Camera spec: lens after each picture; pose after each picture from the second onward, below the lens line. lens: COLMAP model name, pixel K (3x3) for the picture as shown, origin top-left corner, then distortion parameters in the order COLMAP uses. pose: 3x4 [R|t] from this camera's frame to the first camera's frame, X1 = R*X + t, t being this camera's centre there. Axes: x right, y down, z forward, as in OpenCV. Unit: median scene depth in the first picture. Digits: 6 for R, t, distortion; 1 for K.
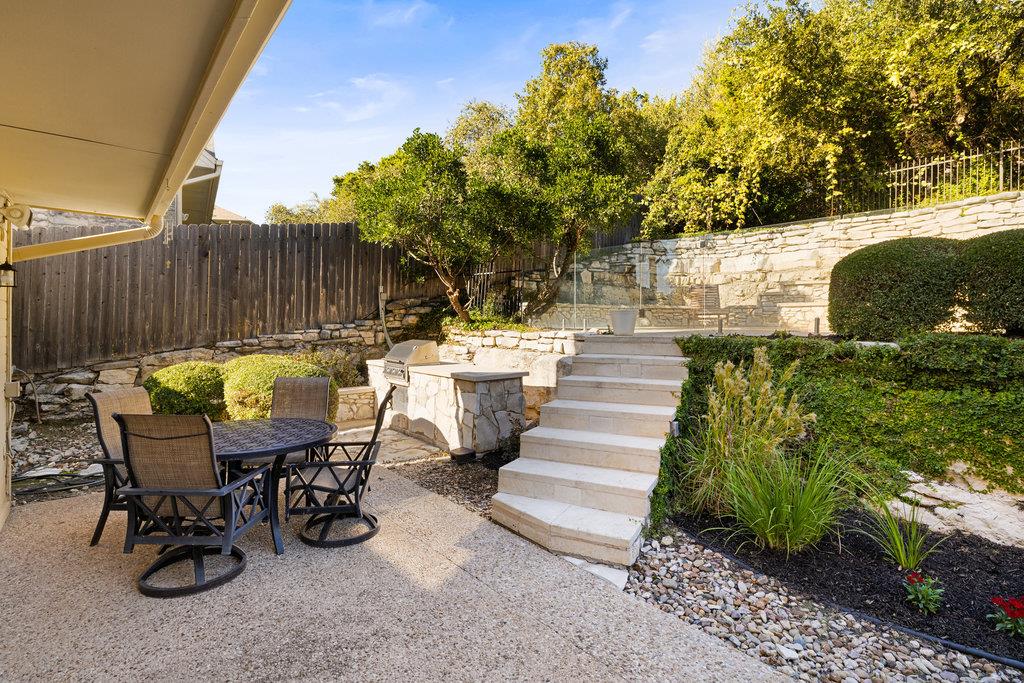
lens RADIAL K [[484.6, 0, 512.0], [0, 484.6, 341.5], [0, 0, 1]] dist [-0.001487, 0.000256]
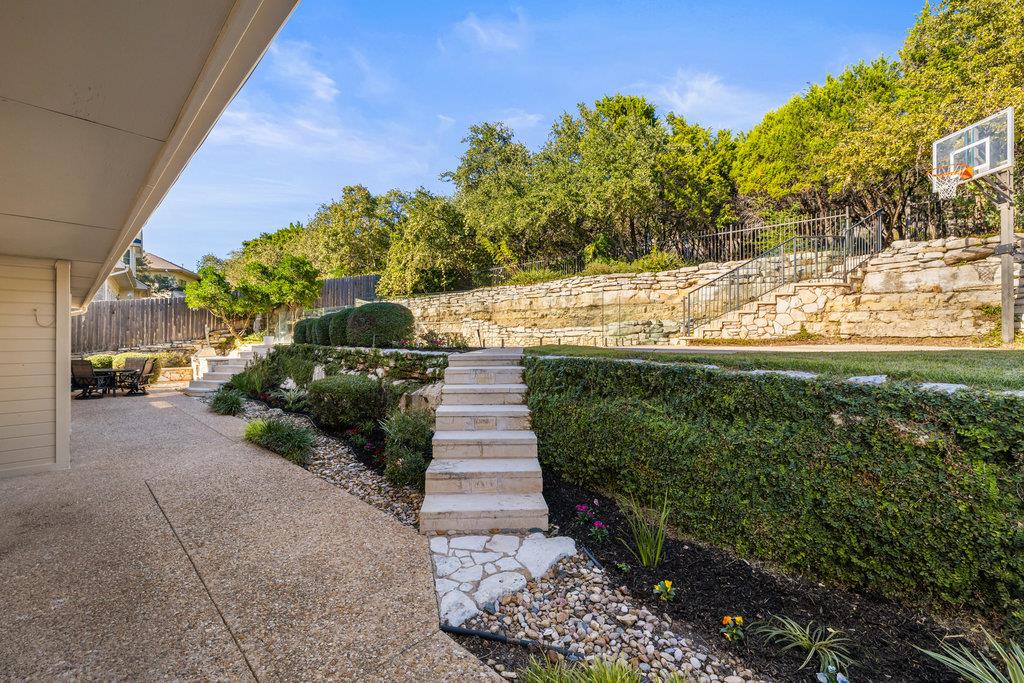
lens RADIAL K [[442.4, 0, 534.3], [0, 442.4, 342.1], [0, 0, 1]] dist [0.001672, 0.000094]
pose [[0.992196, 0.001257, 0.124686, 0.958855], [0.003750, 0.999196, -0.039920, 0.052904], [-0.124635, 0.040076, 0.991393, -1.185982]]
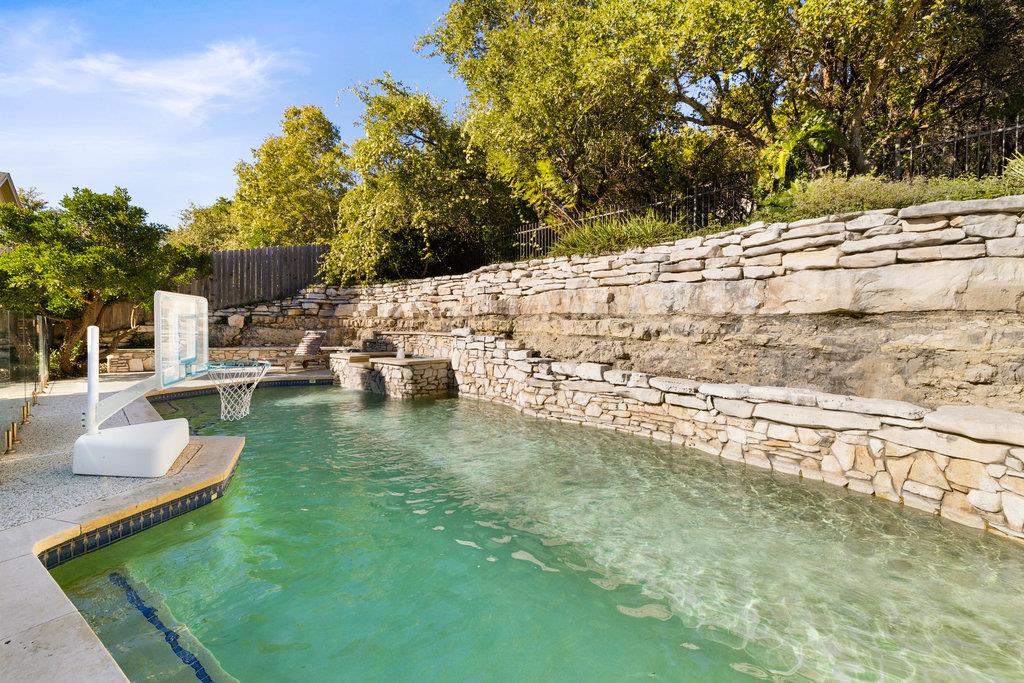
lens RADIAL K [[442.4, 0, 534.3], [0, 442.4, 342.1], [0, 0, 1]] dist [0.001672, 0.000094]
pose [[0.998042, 0.008152, 0.062006, 1.002346], [-0.007642, 0.999935, -0.008447, -0.103543], [-0.062071, 0.007957, 0.998040, -0.089840]]
